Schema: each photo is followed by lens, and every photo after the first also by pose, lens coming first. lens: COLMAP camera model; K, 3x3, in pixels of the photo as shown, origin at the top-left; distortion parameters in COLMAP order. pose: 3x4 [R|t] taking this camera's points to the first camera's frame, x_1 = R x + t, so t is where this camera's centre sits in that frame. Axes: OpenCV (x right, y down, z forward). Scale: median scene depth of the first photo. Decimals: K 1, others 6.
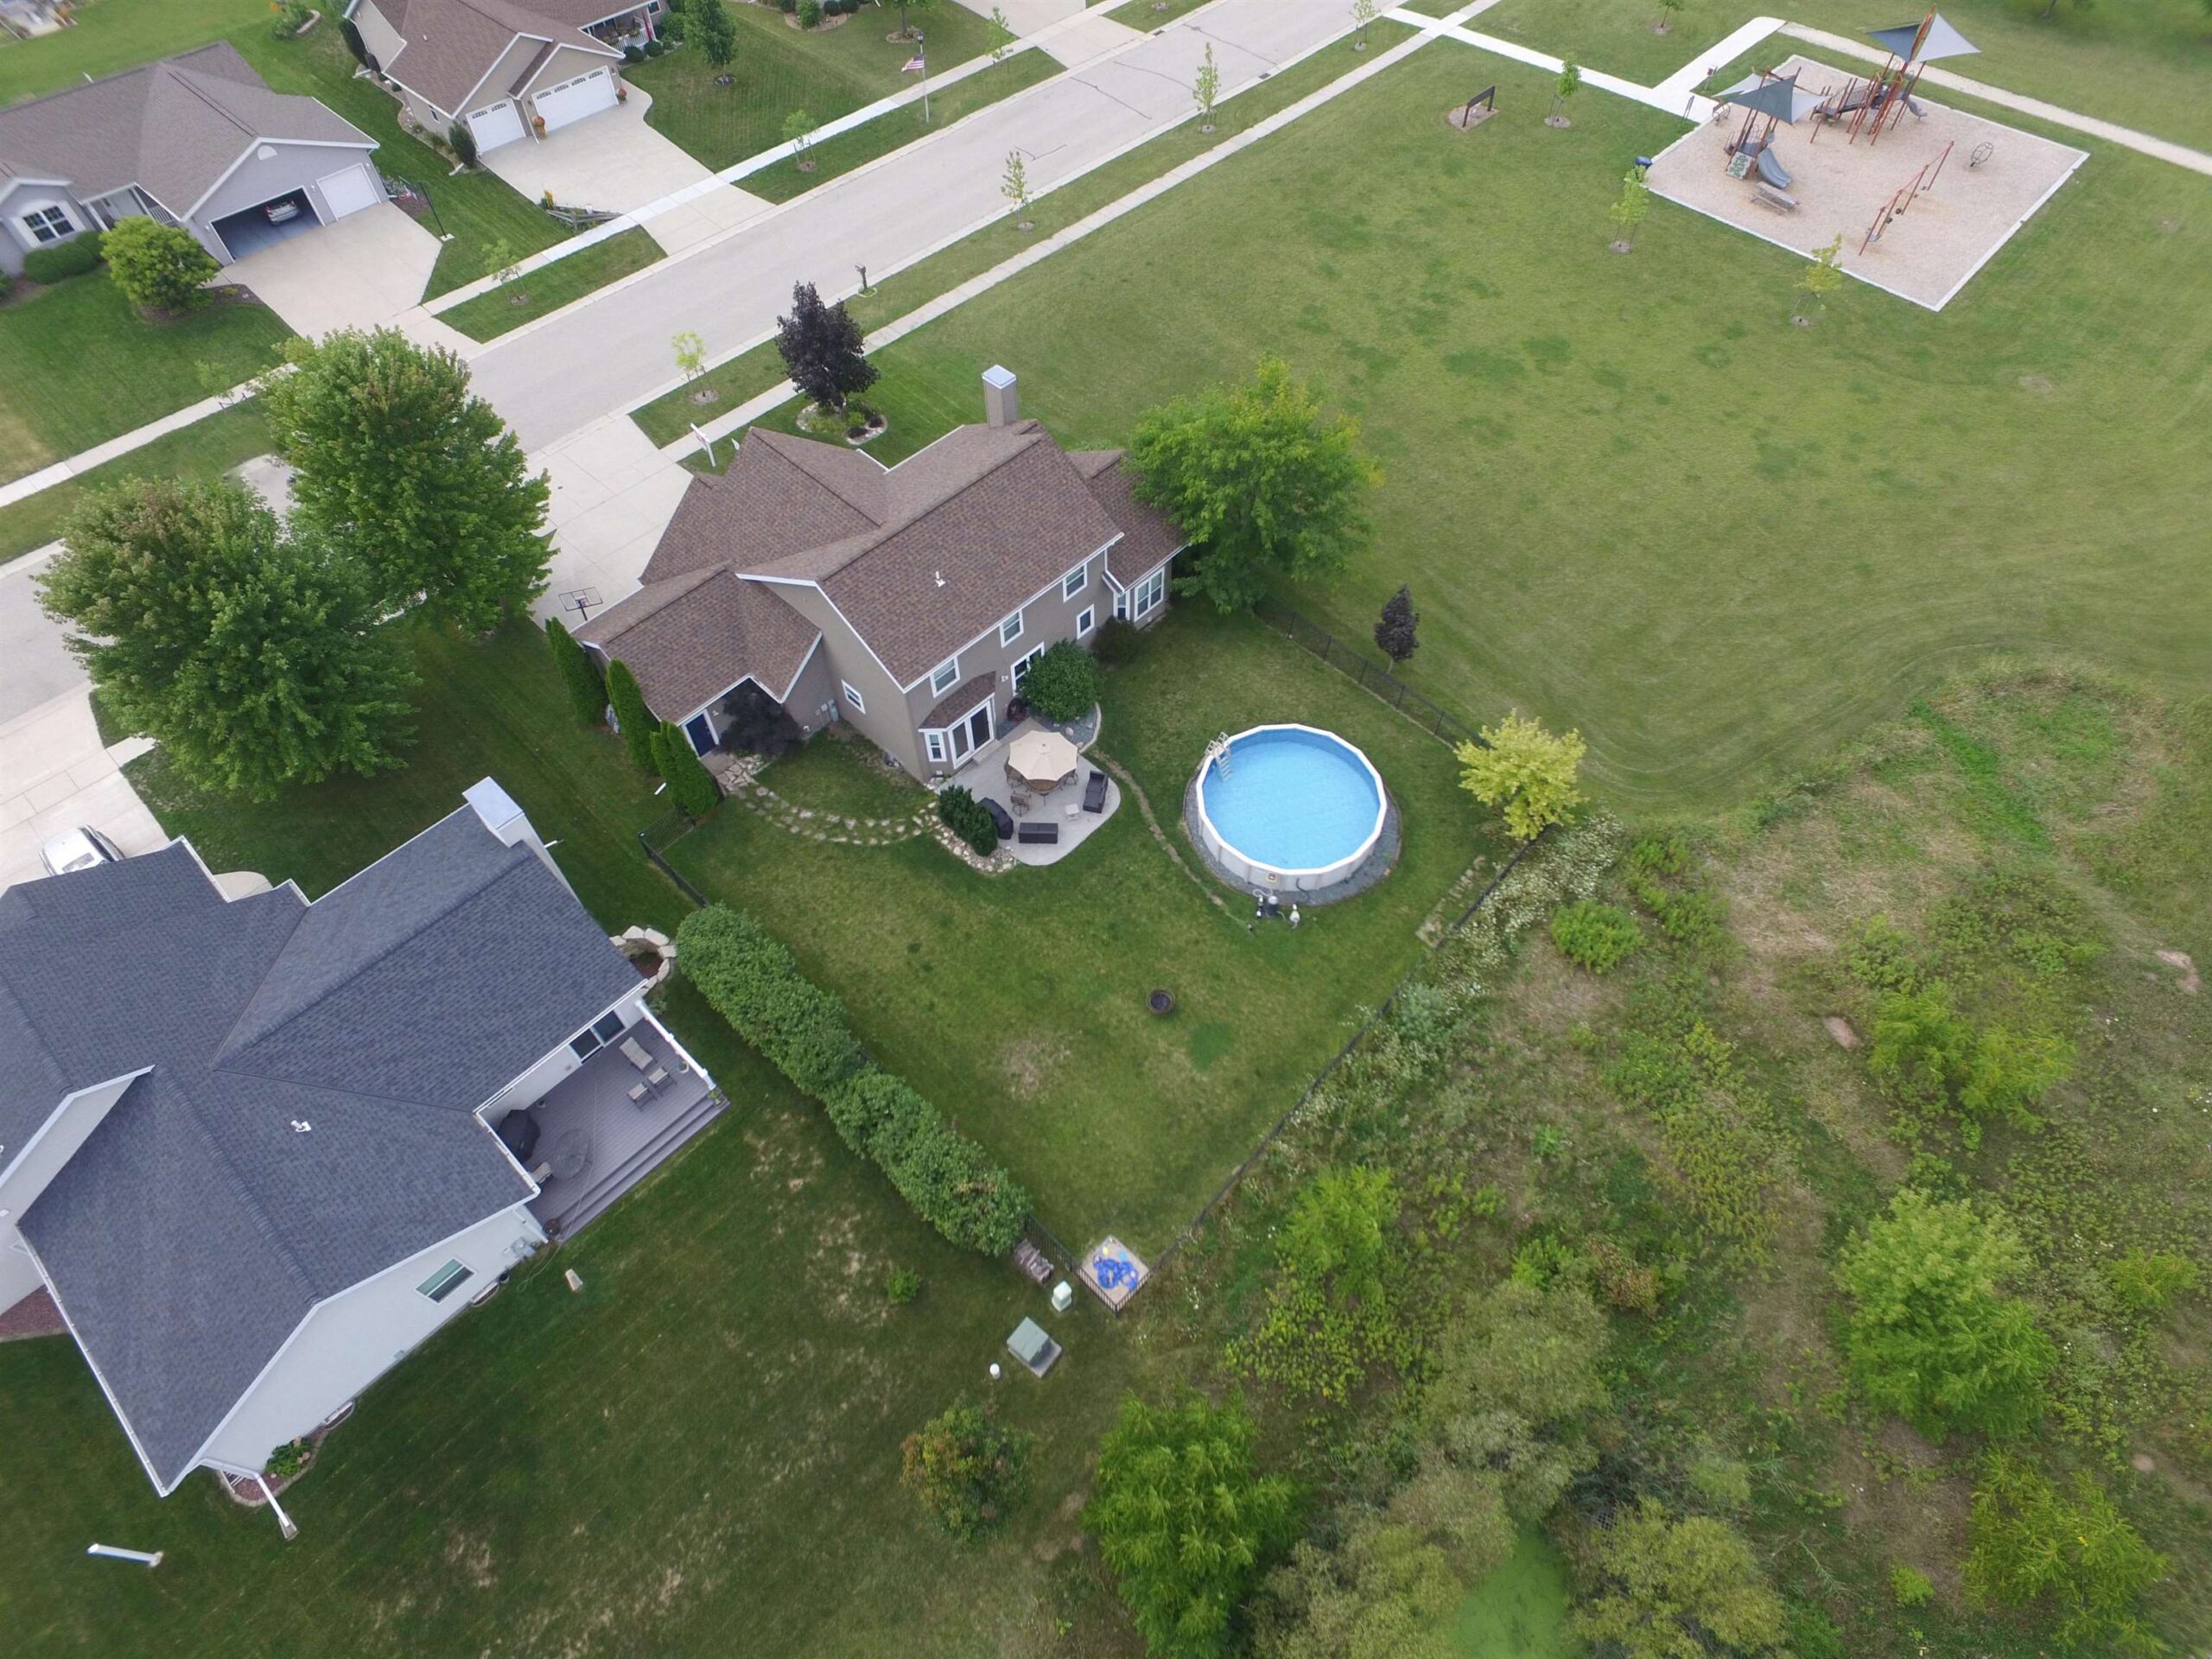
lens RADIAL K [[1355.2, 0, 1111.5], [0, 1355.2, 759.5], [0, 0, 1]] dist [-0.015709, 0.042657]
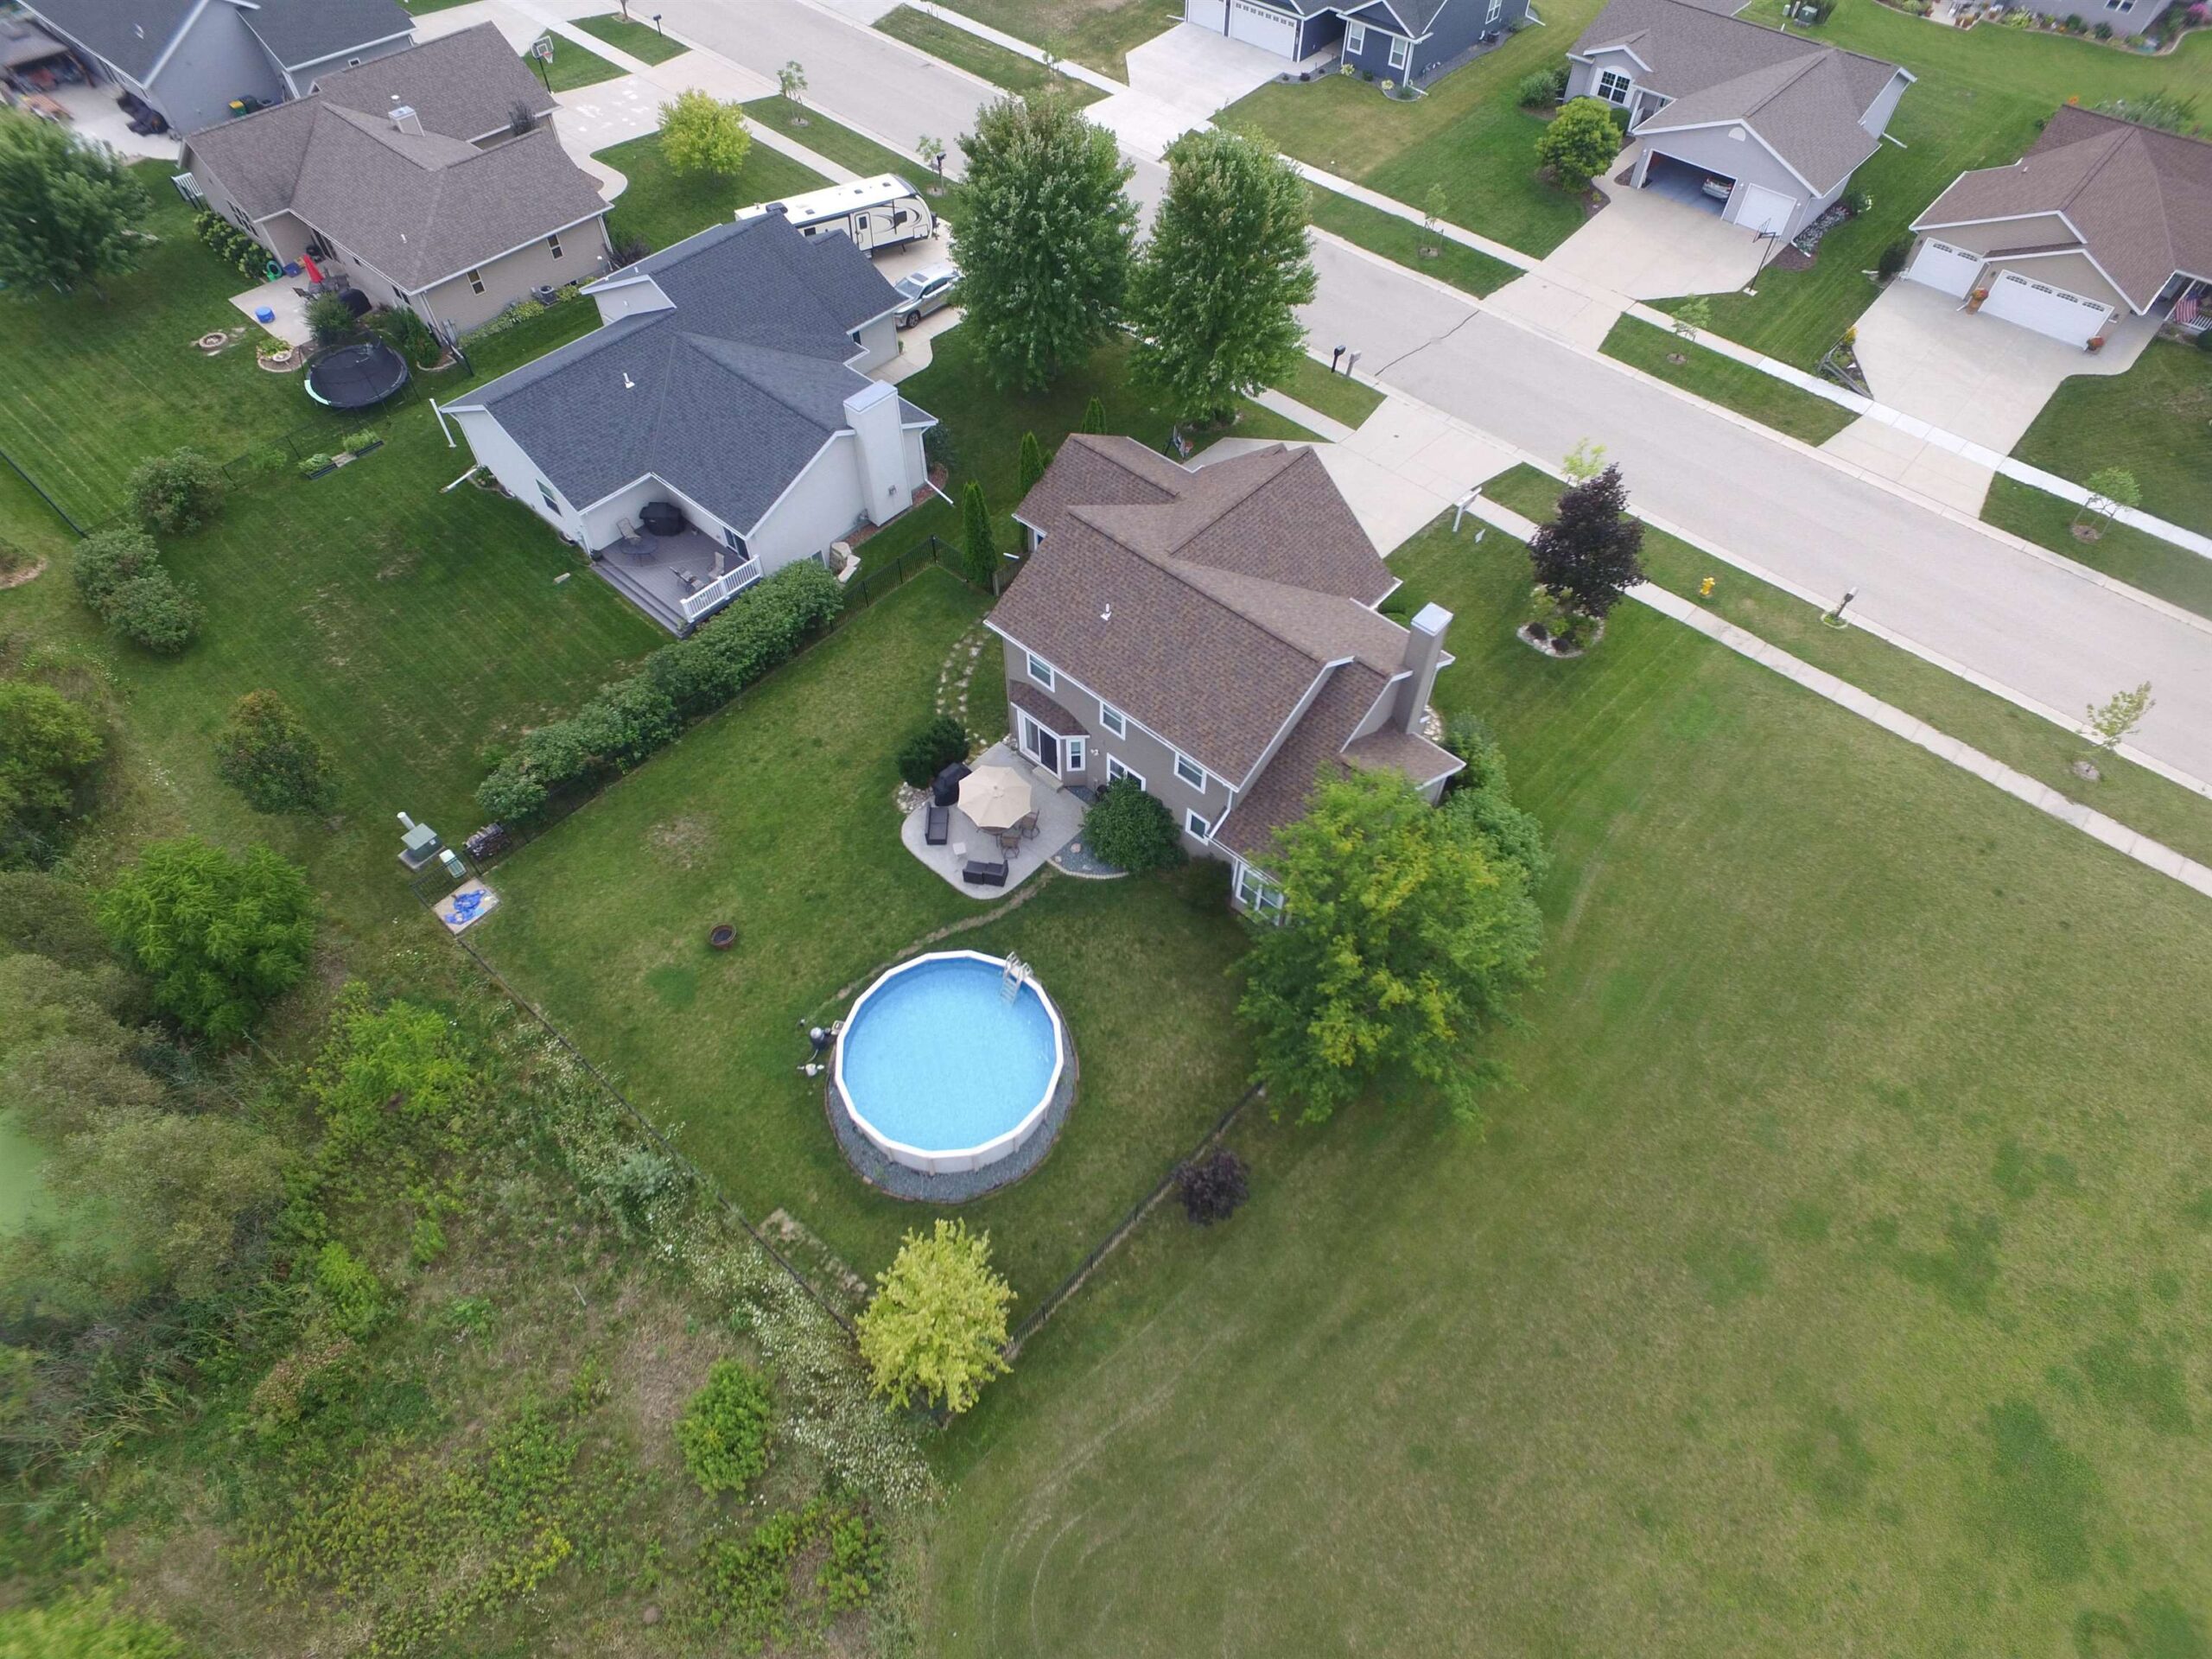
lens RADIAL K [[1300.3, 0, 1112.9], [0, 1300.3, 779.9], [0, 0, 1]] dist [0.001689, 0.004437]
pose [[0.035438, 0.785501, -0.617845, 0.431474], [-0.789327, 0.401184, 0.464774, -0.423524], [0.612949, 0.471211, 0.634235, 0.411777]]
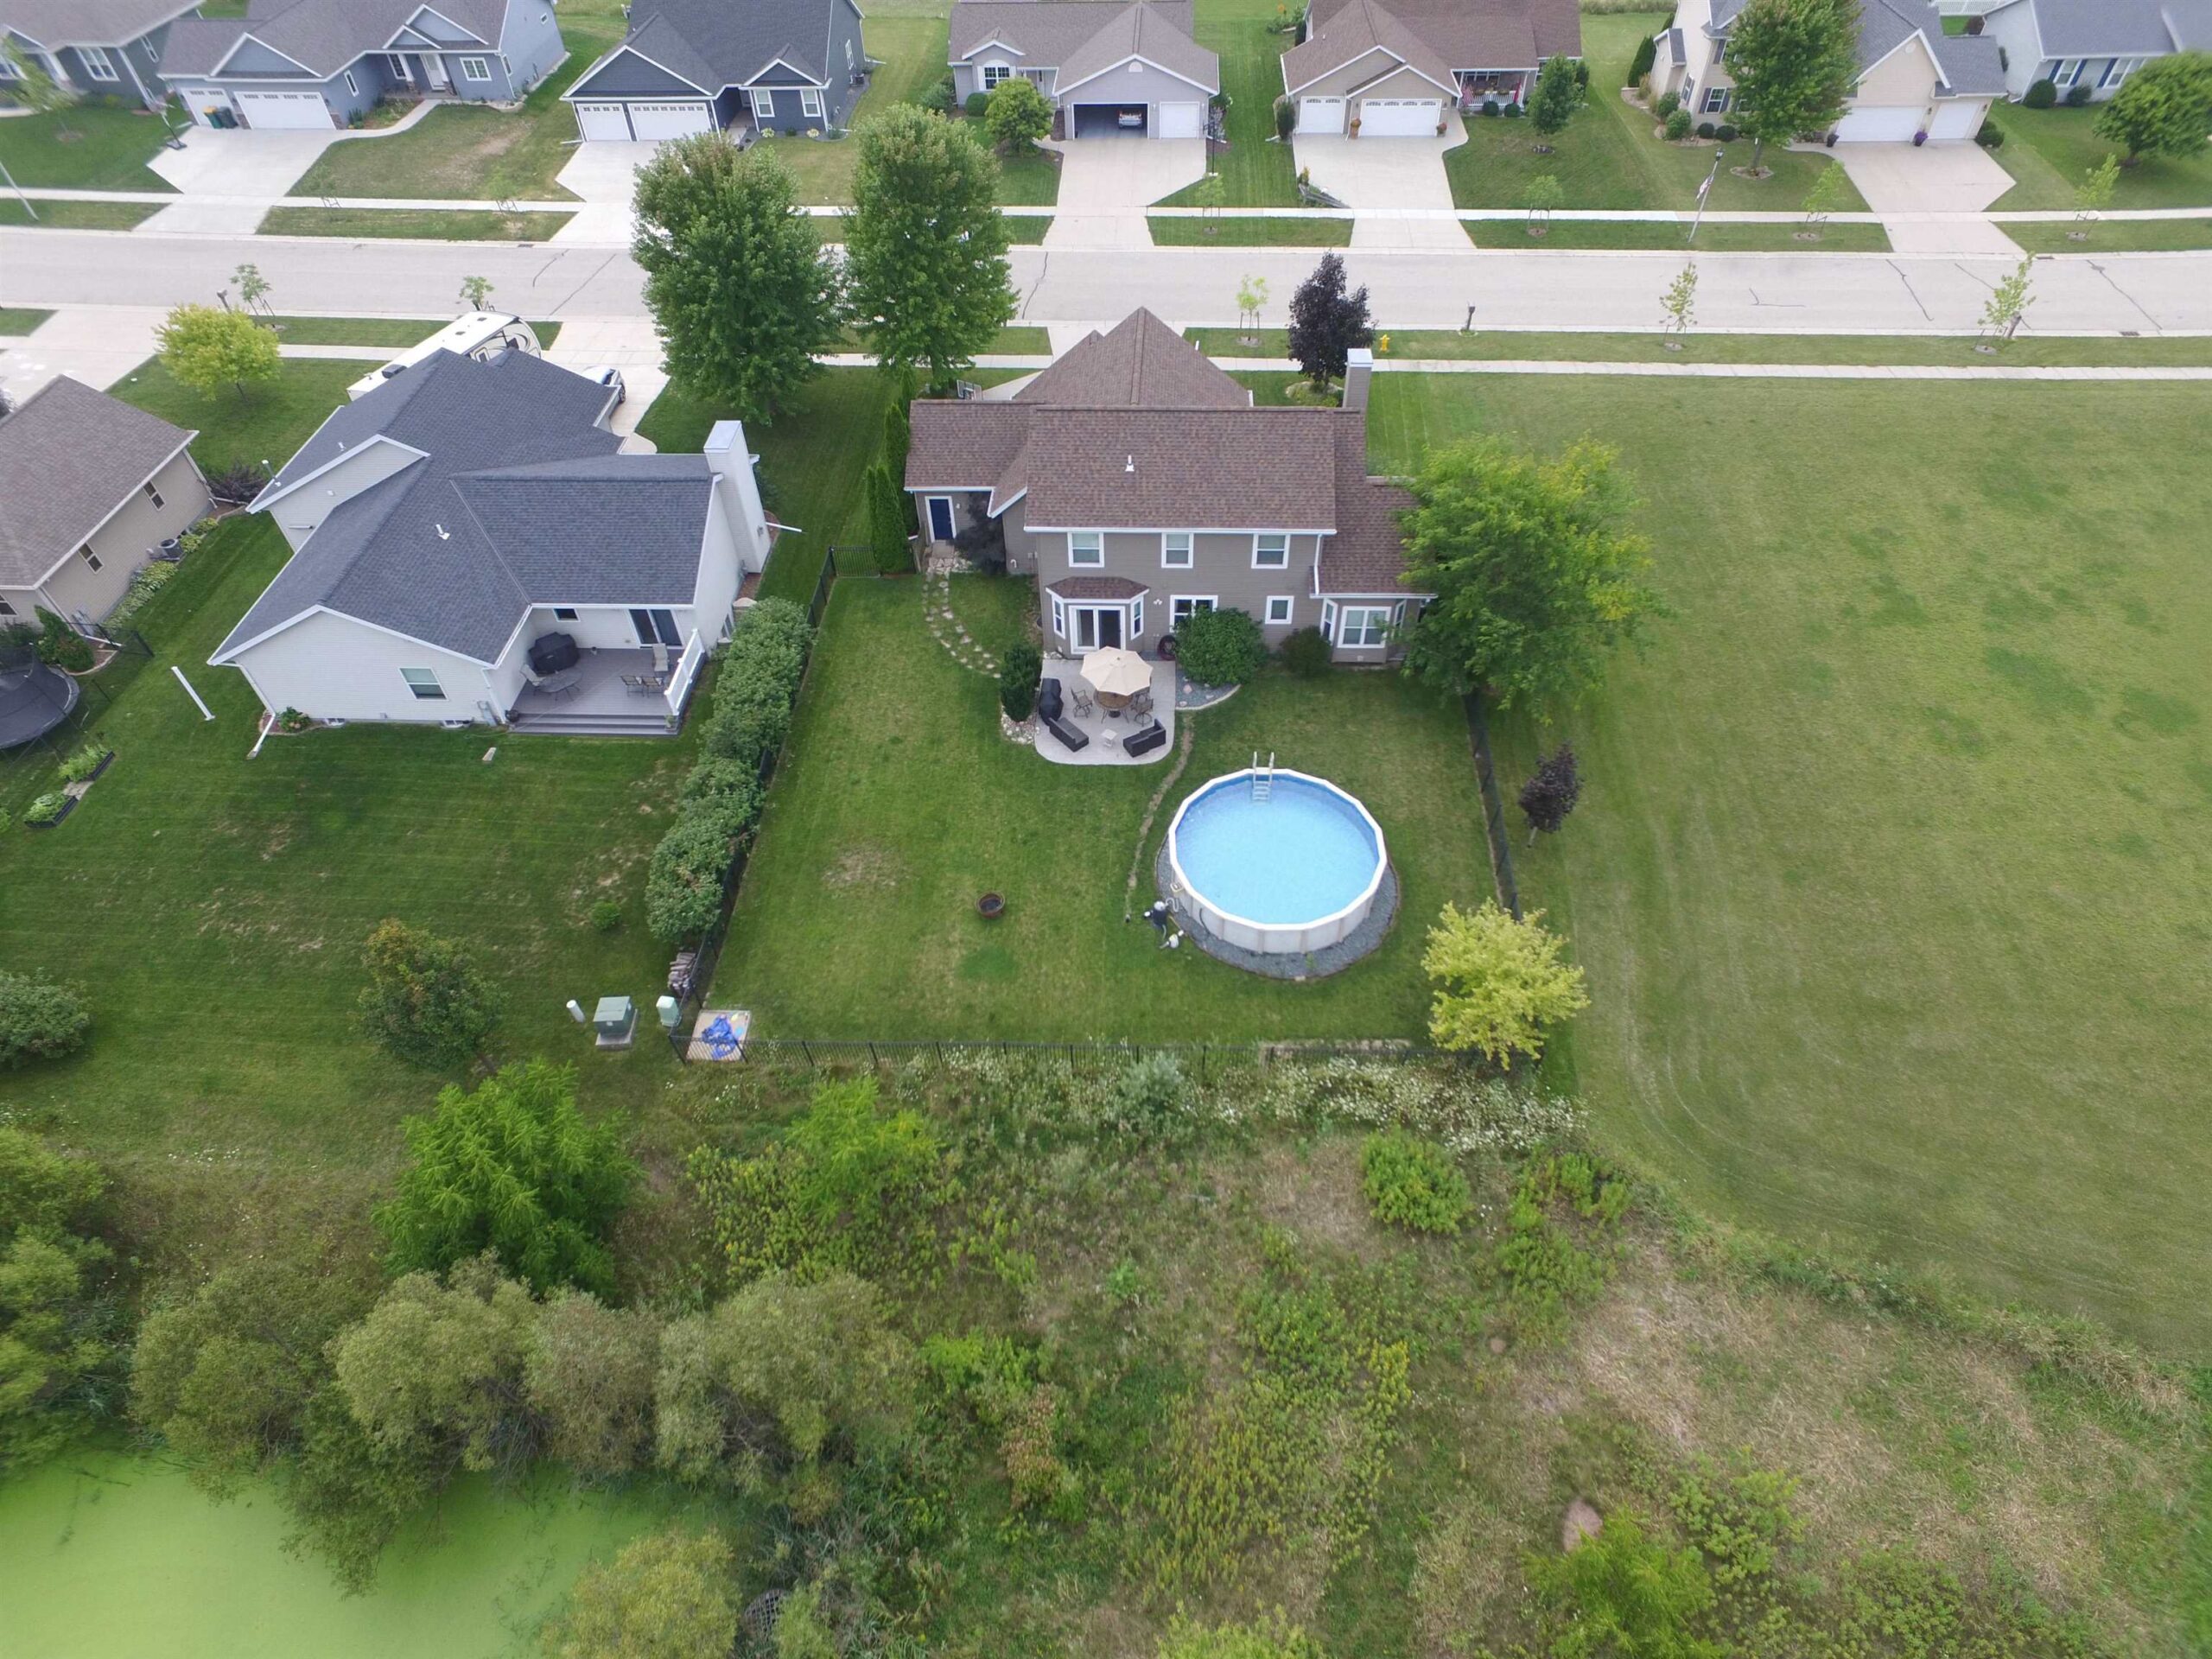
lens RADIAL K [[1288.1, 0, 1105.3], [0, 1288.1, 786.1], [0, 0, 1]] dist [0.004792, 0.004023]
pose [[0.658925, 0.533979, -0.529796, 0.414810], [-0.580005, 0.809152, 0.094169, -0.015990], [0.478970, 0.245234, 0.842881, 0.204682]]
